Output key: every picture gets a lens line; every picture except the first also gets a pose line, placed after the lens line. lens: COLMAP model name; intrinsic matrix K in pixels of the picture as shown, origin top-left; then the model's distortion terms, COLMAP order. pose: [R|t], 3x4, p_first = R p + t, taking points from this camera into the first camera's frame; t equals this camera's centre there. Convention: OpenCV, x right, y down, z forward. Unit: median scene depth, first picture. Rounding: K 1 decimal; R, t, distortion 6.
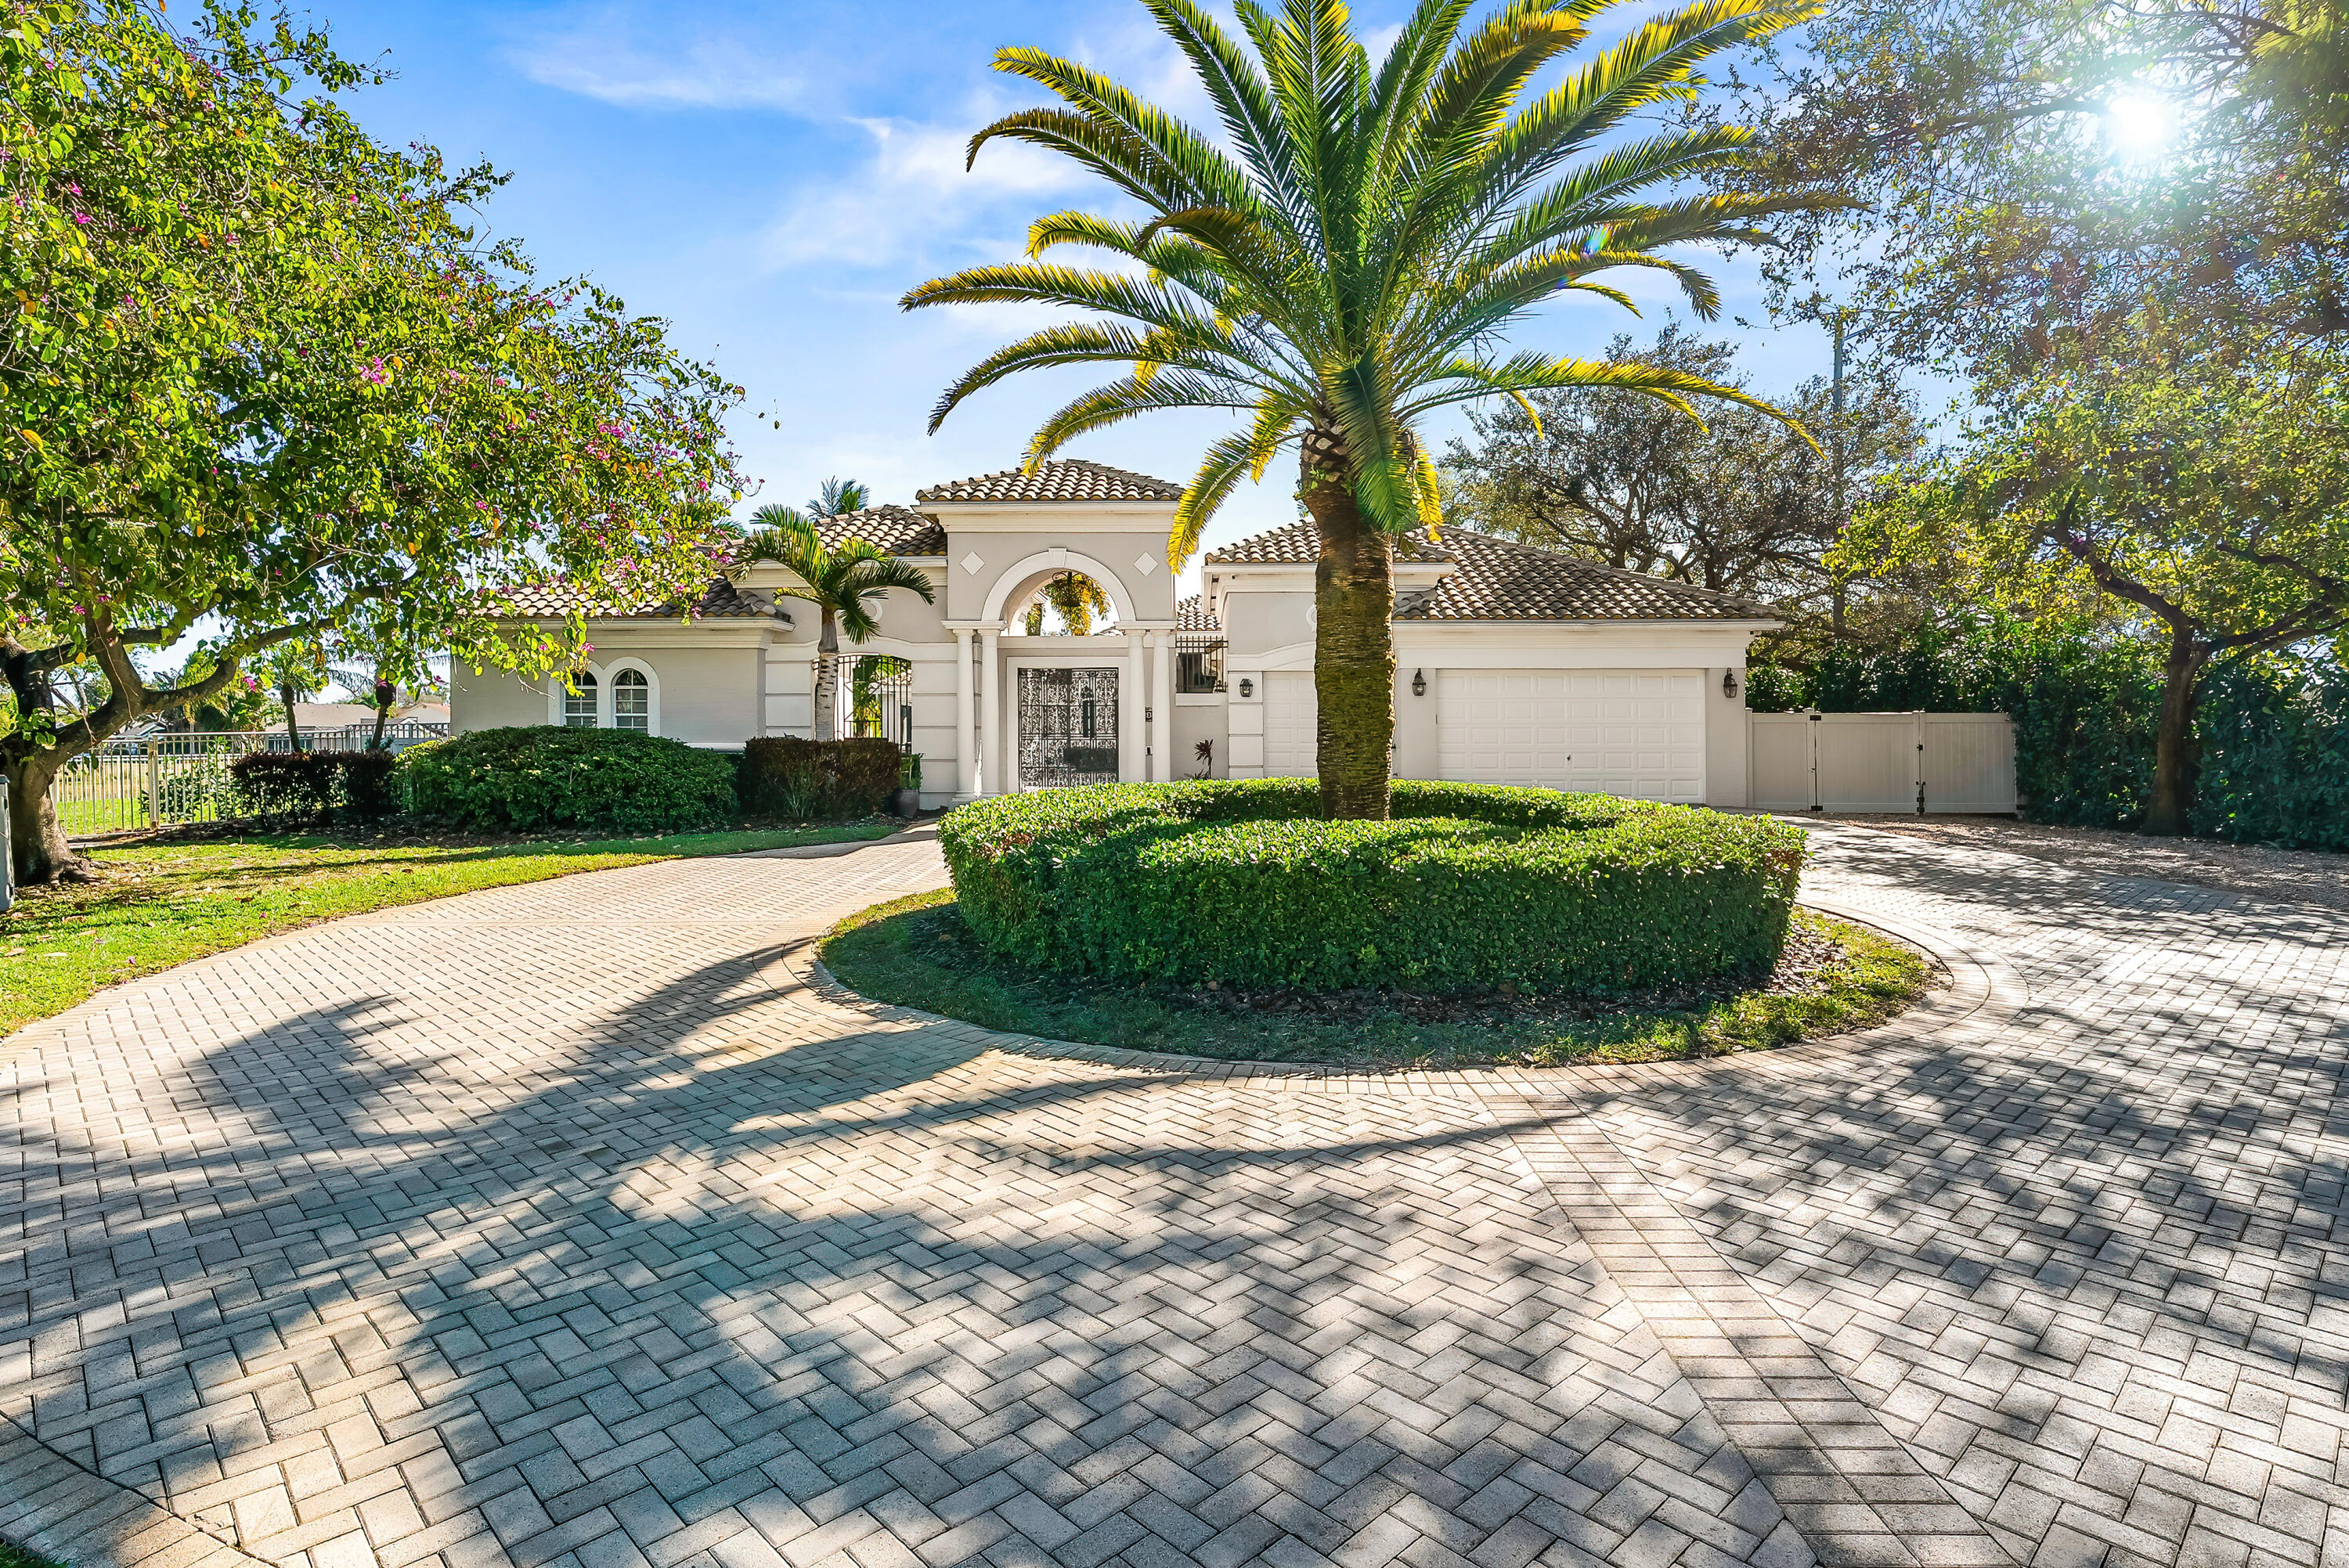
lens RADIAL K [[1181.3, 0, 1174.6], [0, 1181.3, 763.2], [0, 0, 1]] dist [-0.000910, -0.000130]
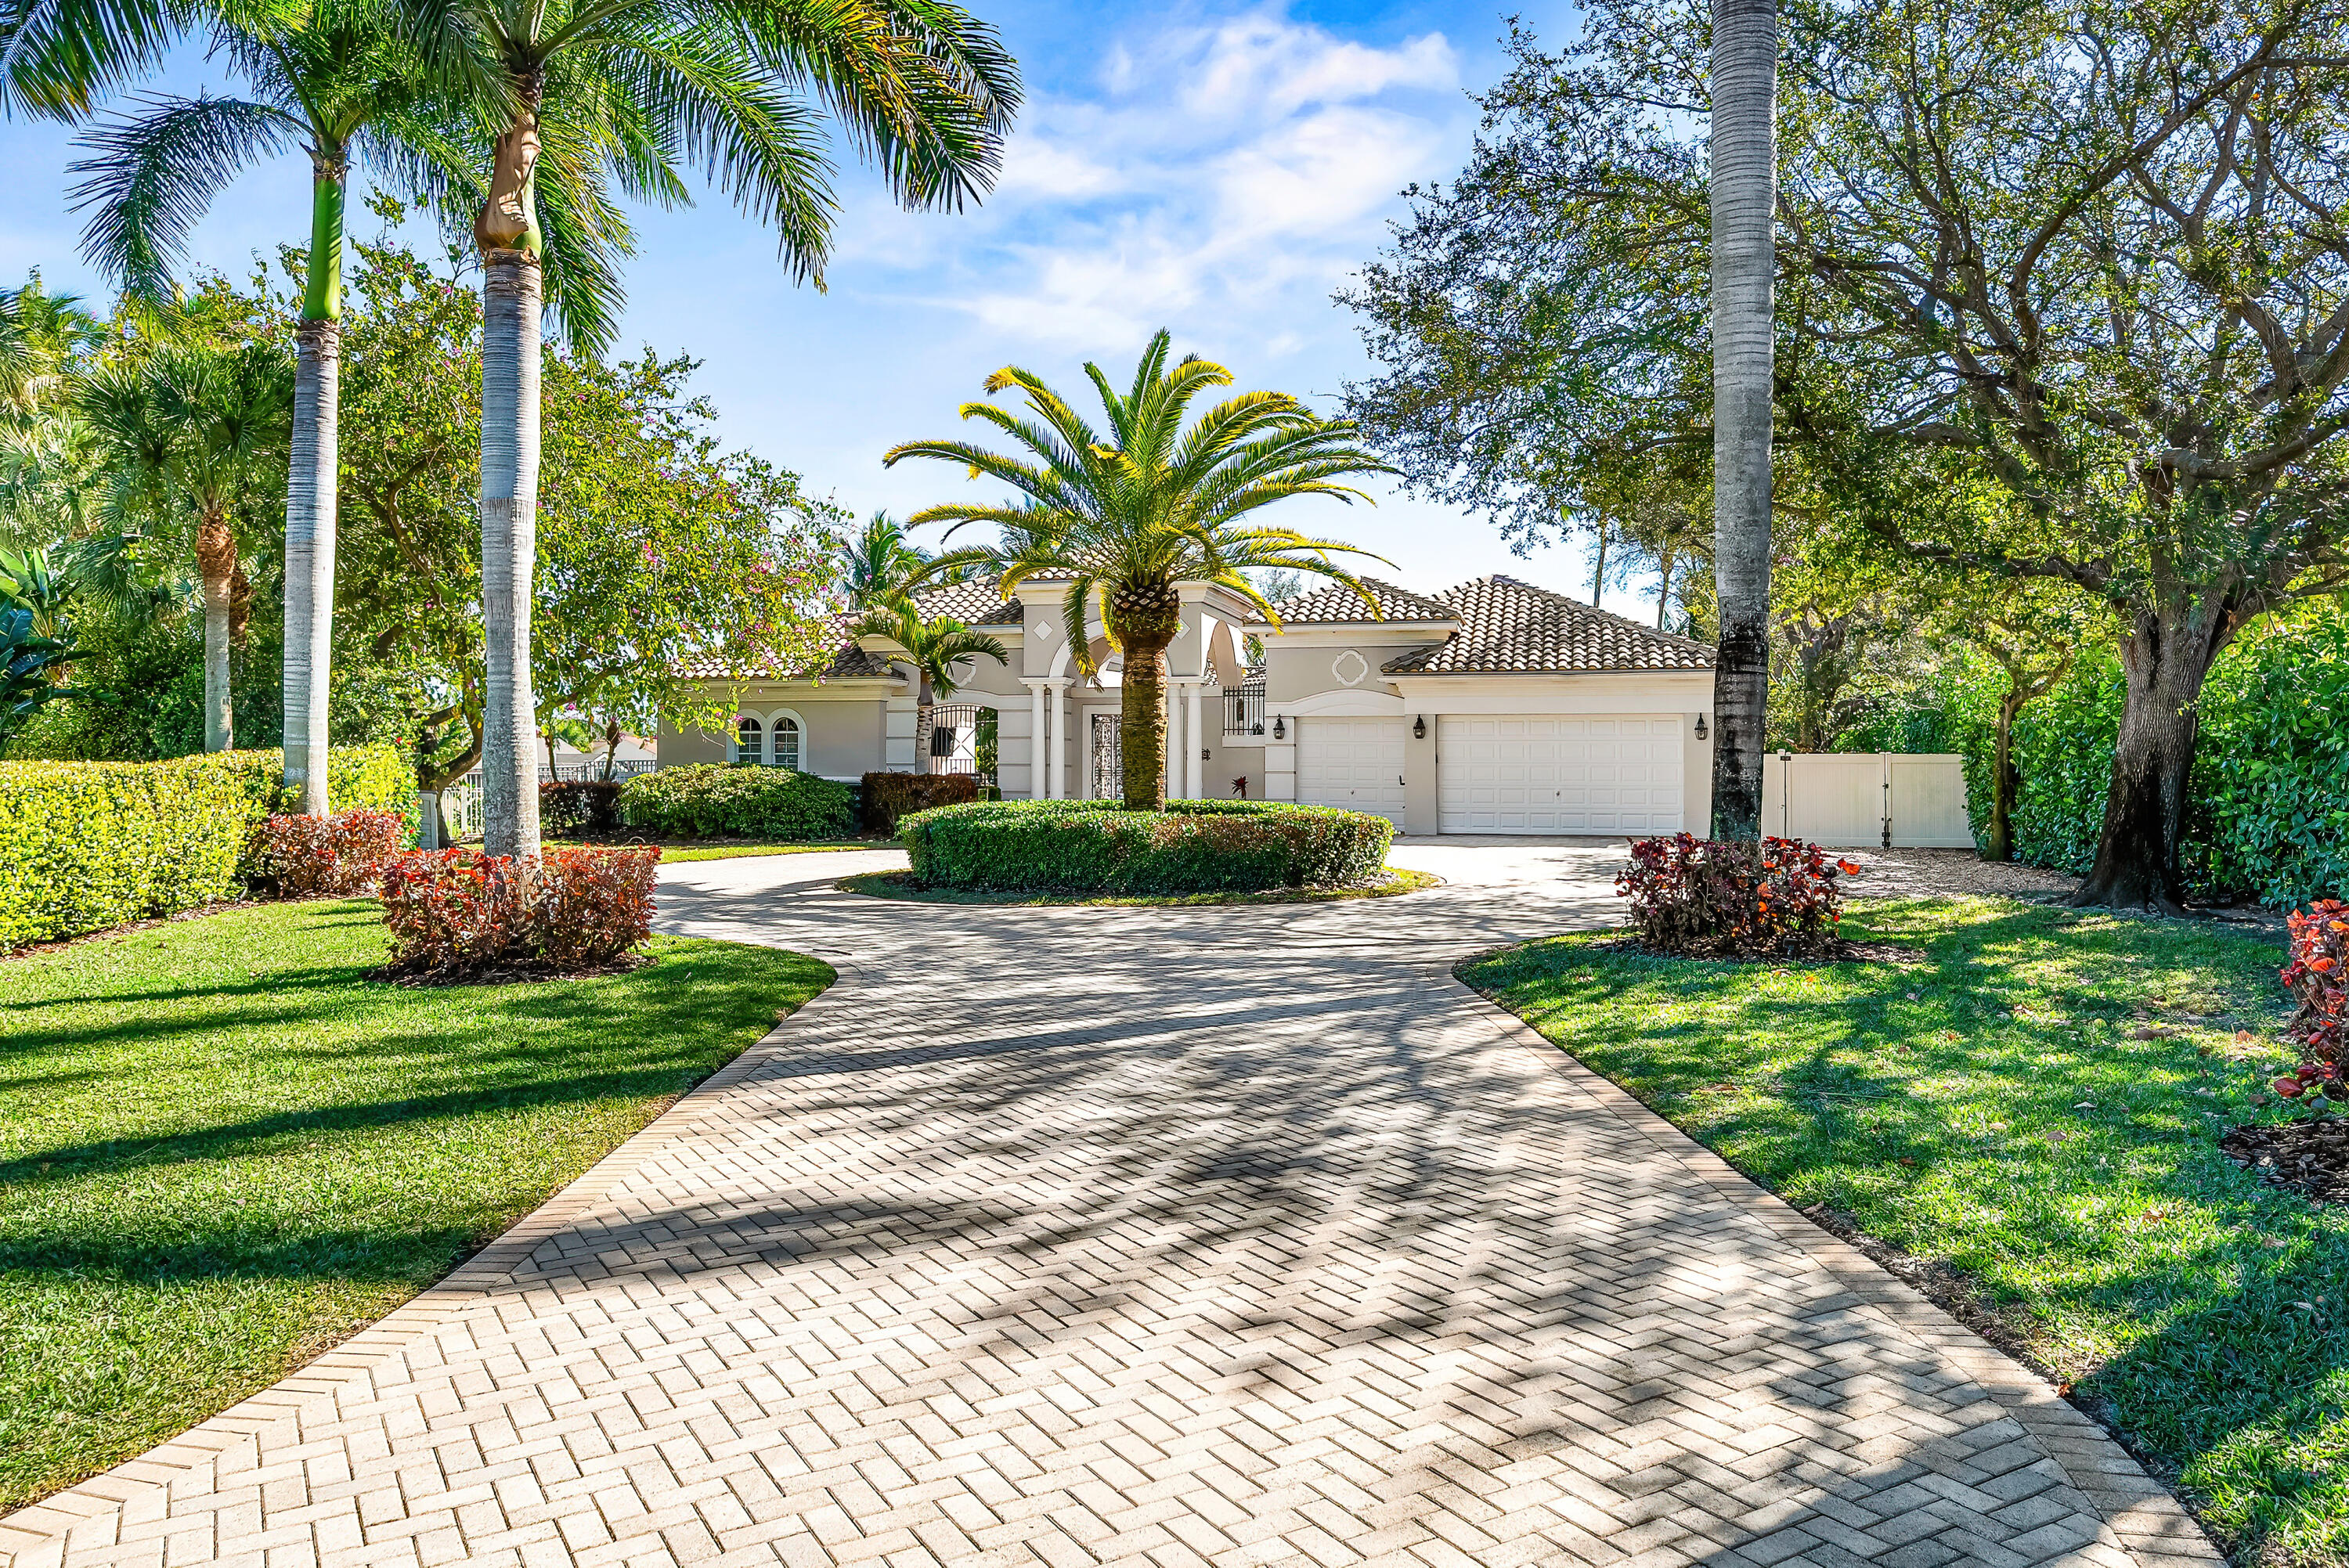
lens RADIAL K [[1598.5, 0, 1174.5], [0, 1598.5, 784.0], [0, 0, 1]] dist [0.001421, 0.000150]
pose [[0.974288, 0.005029, -0.225249, 0.344472], [-0.009453, 0.999783, -0.018564, 0.018811], [0.225107, 0.020216, 0.974124, -0.590344]]
